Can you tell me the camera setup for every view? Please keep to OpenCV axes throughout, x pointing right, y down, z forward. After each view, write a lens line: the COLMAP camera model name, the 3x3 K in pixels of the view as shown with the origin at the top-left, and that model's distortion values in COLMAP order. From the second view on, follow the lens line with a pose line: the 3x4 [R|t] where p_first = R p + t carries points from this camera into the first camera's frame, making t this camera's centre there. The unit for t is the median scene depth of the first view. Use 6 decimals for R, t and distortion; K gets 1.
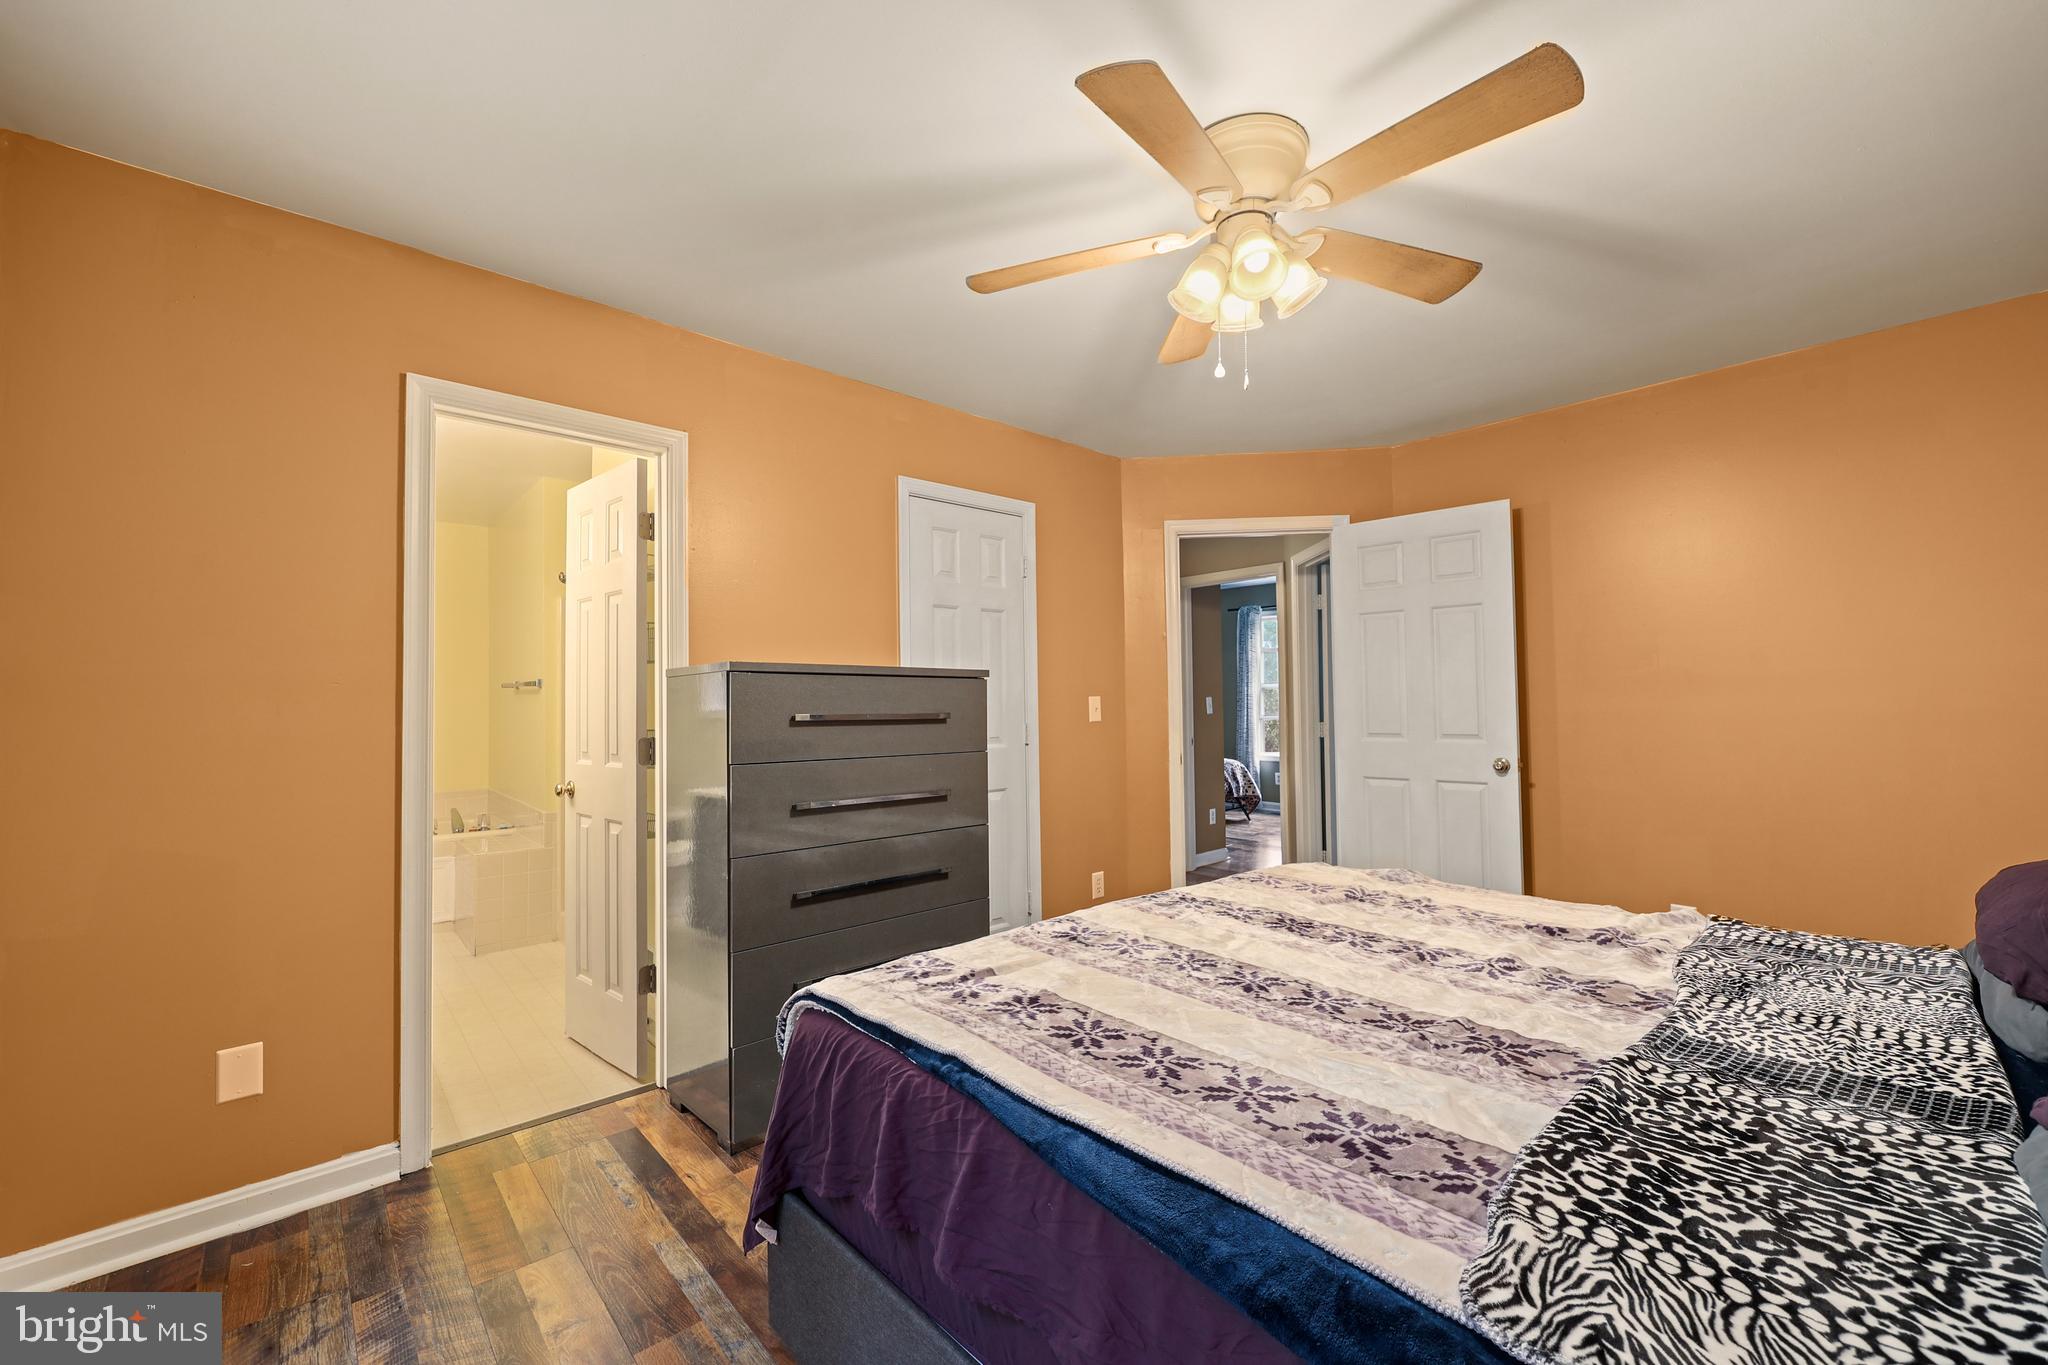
lens RADIAL K [[823.7, 0, 1029.2], [0, 823.7, 672.2], [0, 0, 1]] dist [0.000427, 0.000313]
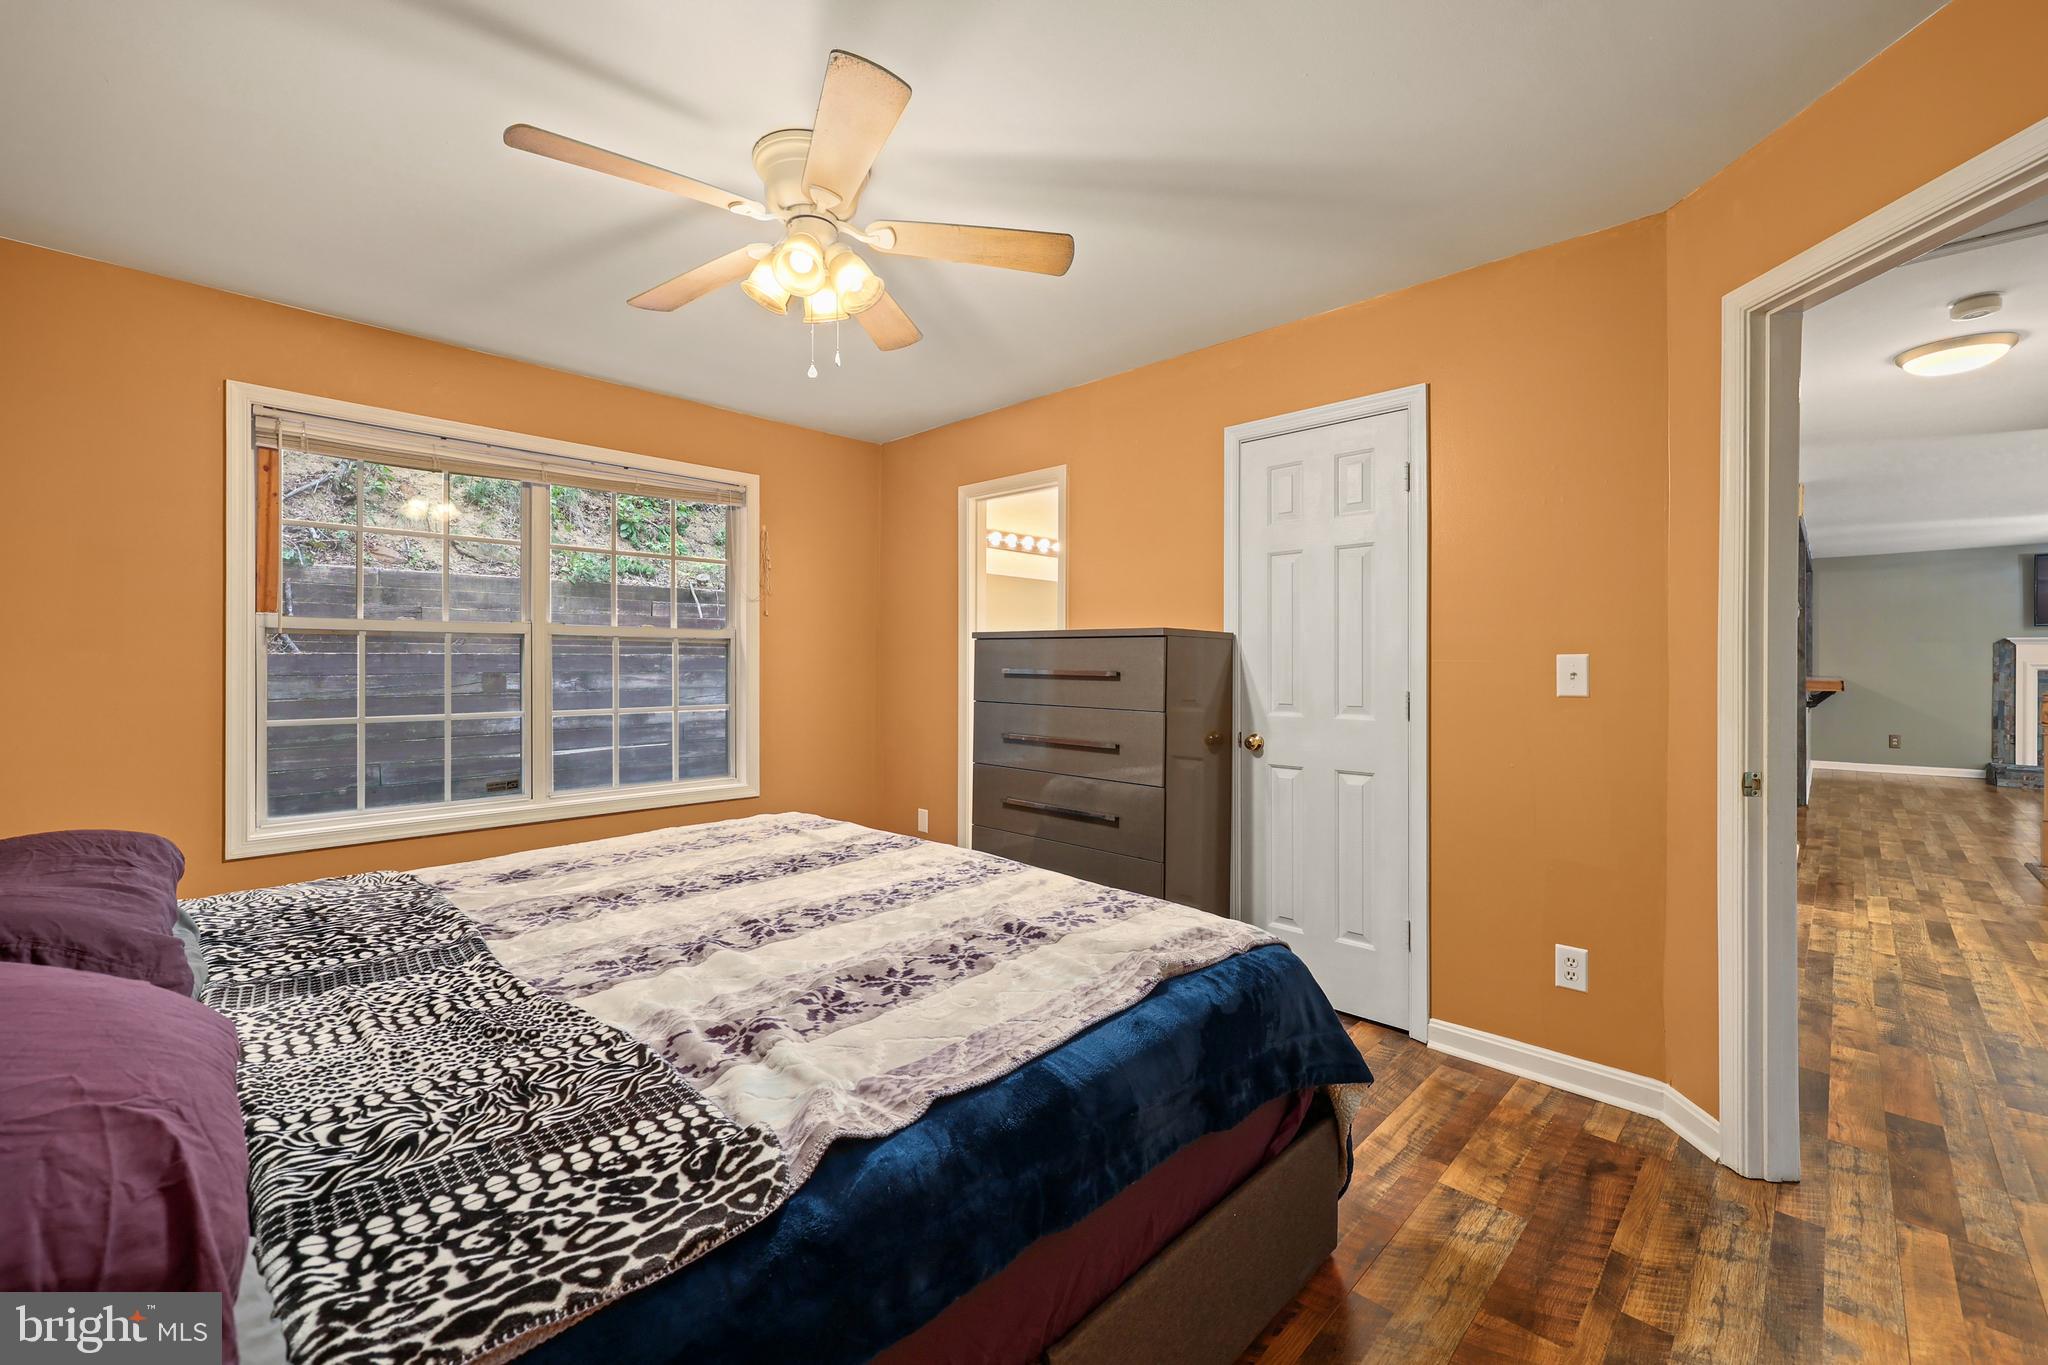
lens RADIAL K [[823.7, 0, 1029.2], [0, 823.7, 672.2], [0, 0, 1]] dist [0.000427, 0.000313]
pose [[0.065732, 0.020275, -0.997631, 1.130146], [0.035920, 0.999097, 0.022672, 0.025944], [0.997191, -0.037325, 0.064945, 0.981852]]
